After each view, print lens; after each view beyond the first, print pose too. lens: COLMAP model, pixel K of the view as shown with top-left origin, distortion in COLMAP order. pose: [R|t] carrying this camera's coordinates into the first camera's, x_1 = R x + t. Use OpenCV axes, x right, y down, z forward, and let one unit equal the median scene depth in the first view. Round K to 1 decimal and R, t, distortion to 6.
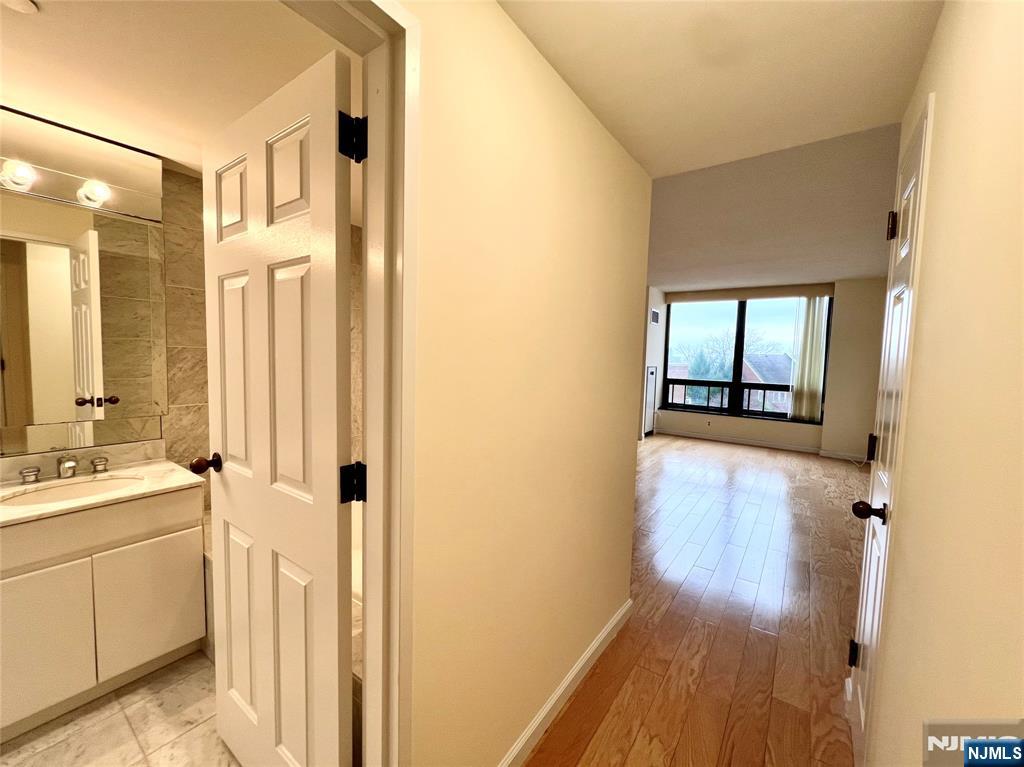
lens RADIAL K [[415.7, 0, 505.8], [0, 415.7, 386.5], [0, 0, 1]] dist [-0.000757, 0.001542]
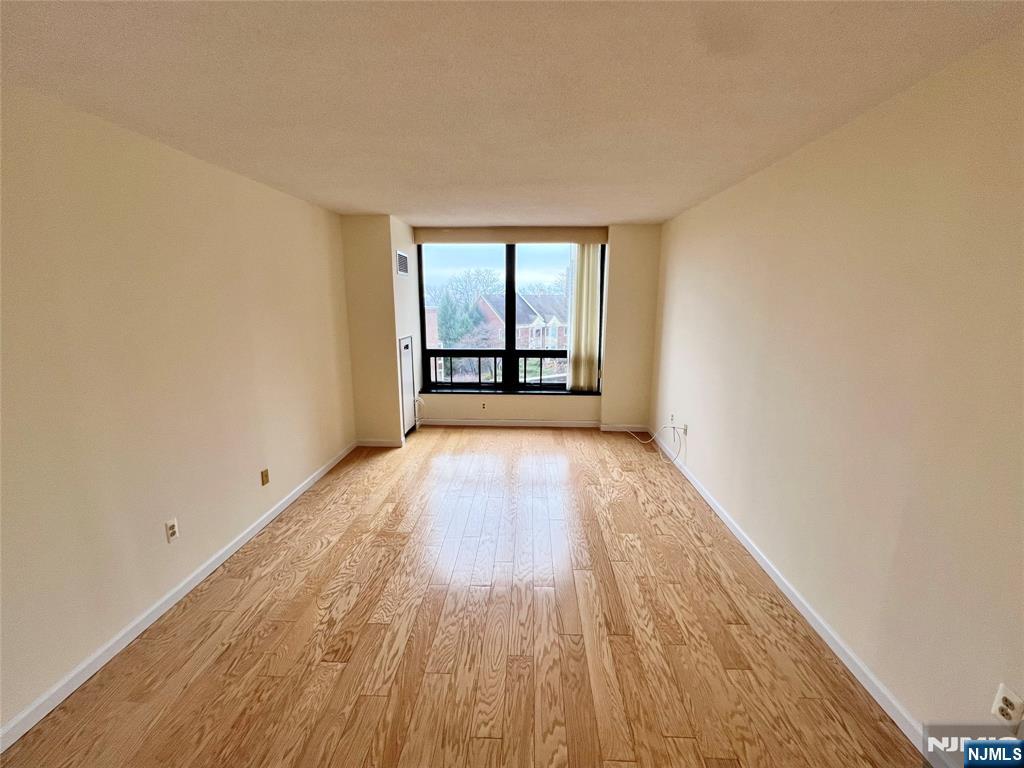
lens RADIAL K [[432.7, 0, 515.3], [0, 432.7, 384.1], [0, 0, 1]] dist [0.001219, 0.000118]
pose [[0.828850, -0.131624, 0.543767, 0.299736], [0.063109, 0.987724, 0.142891, -0.180432], [-0.555900, -0.084119, 0.826982, 0.872839]]
